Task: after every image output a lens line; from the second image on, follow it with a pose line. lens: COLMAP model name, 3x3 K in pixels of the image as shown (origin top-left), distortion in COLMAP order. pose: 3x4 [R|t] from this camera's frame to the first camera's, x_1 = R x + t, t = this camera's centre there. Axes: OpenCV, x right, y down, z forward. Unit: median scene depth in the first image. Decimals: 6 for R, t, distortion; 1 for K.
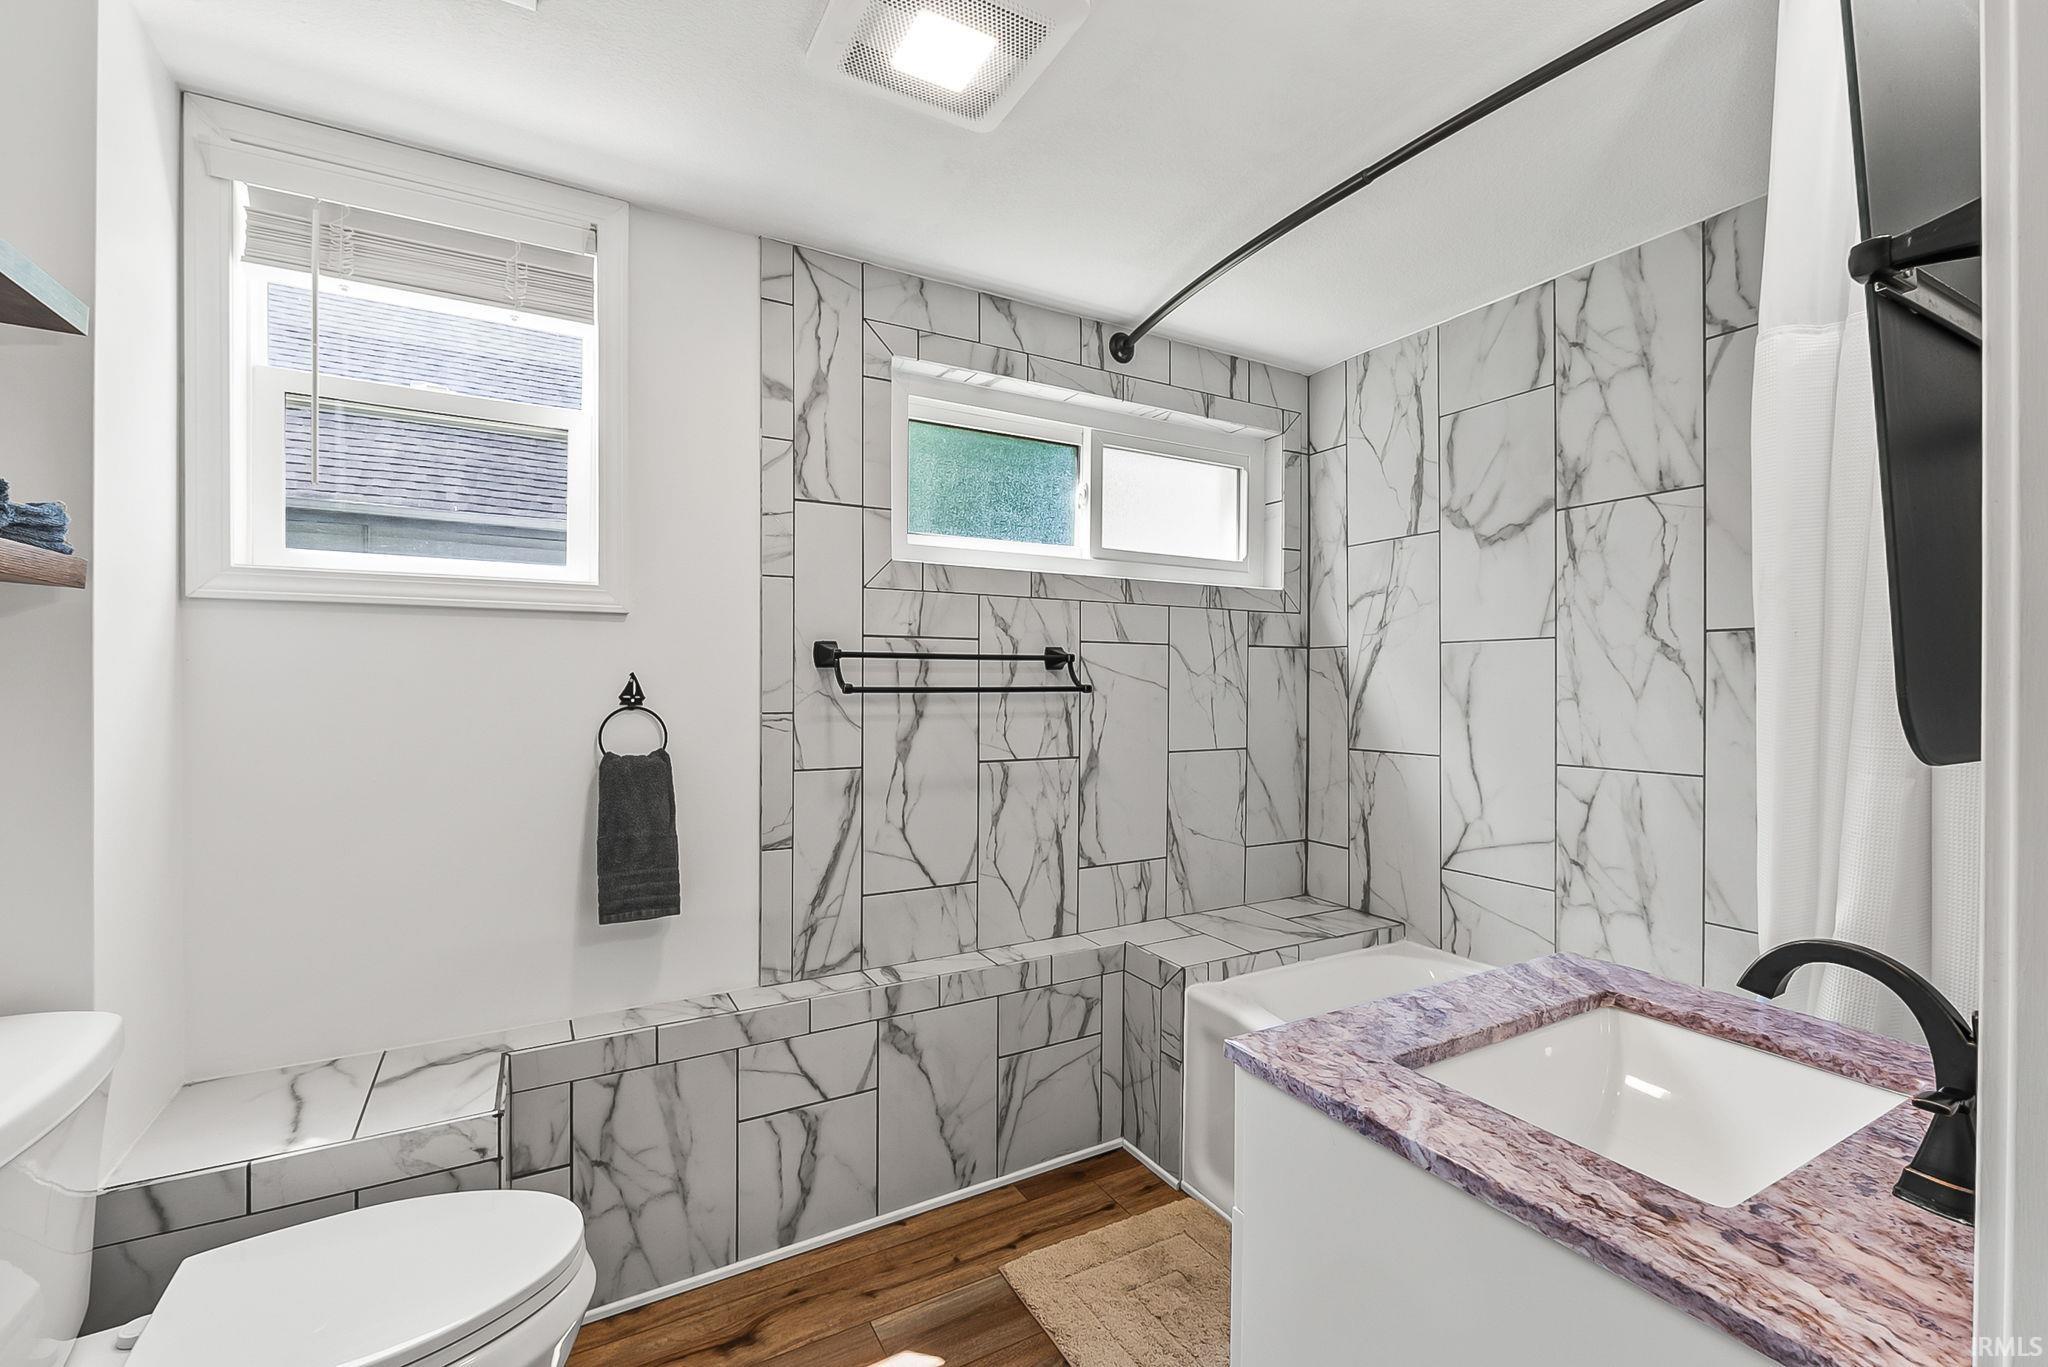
lens RADIAL K [[873.9, 0, 1022.1], [0, 873.9, 684.4], [0, 0, 1]] dist [-0.008214, -0.000186]
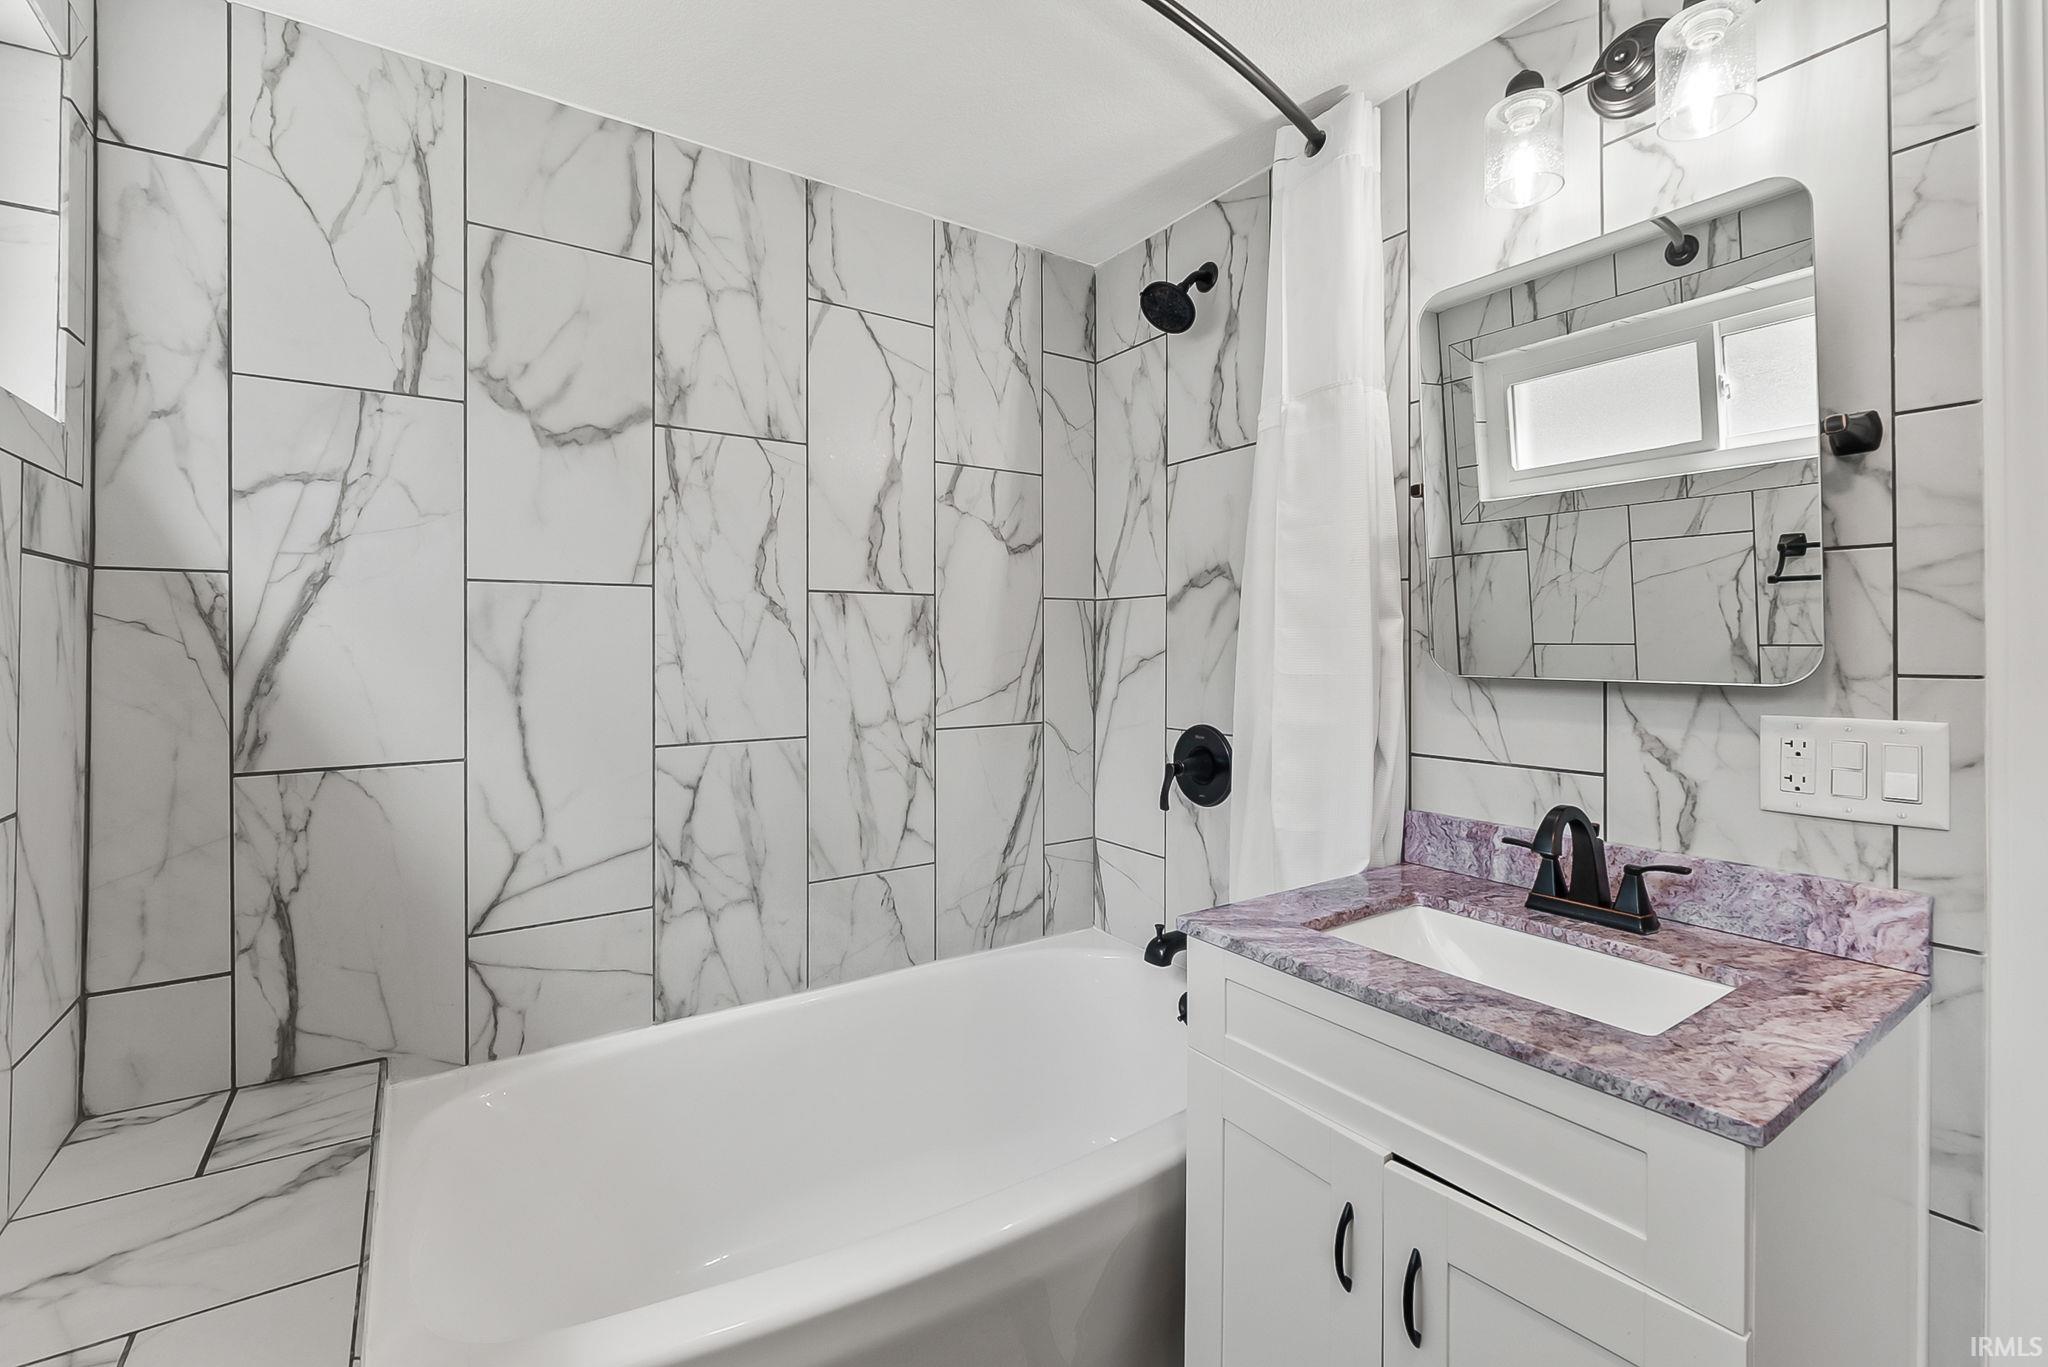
lens RADIAL K [[873.9, 0, 996.0], [0, 873.9, 642.9], [0, 0, 1]] dist [-0.008214, -0.000186]
pose [[-0.075108, -0.002158, 0.997173, -0.198433], [0.002747, 0.999993, 0.002371, -0.003043], [-0.997172, 0.002918, -0.075102, 0.746492]]
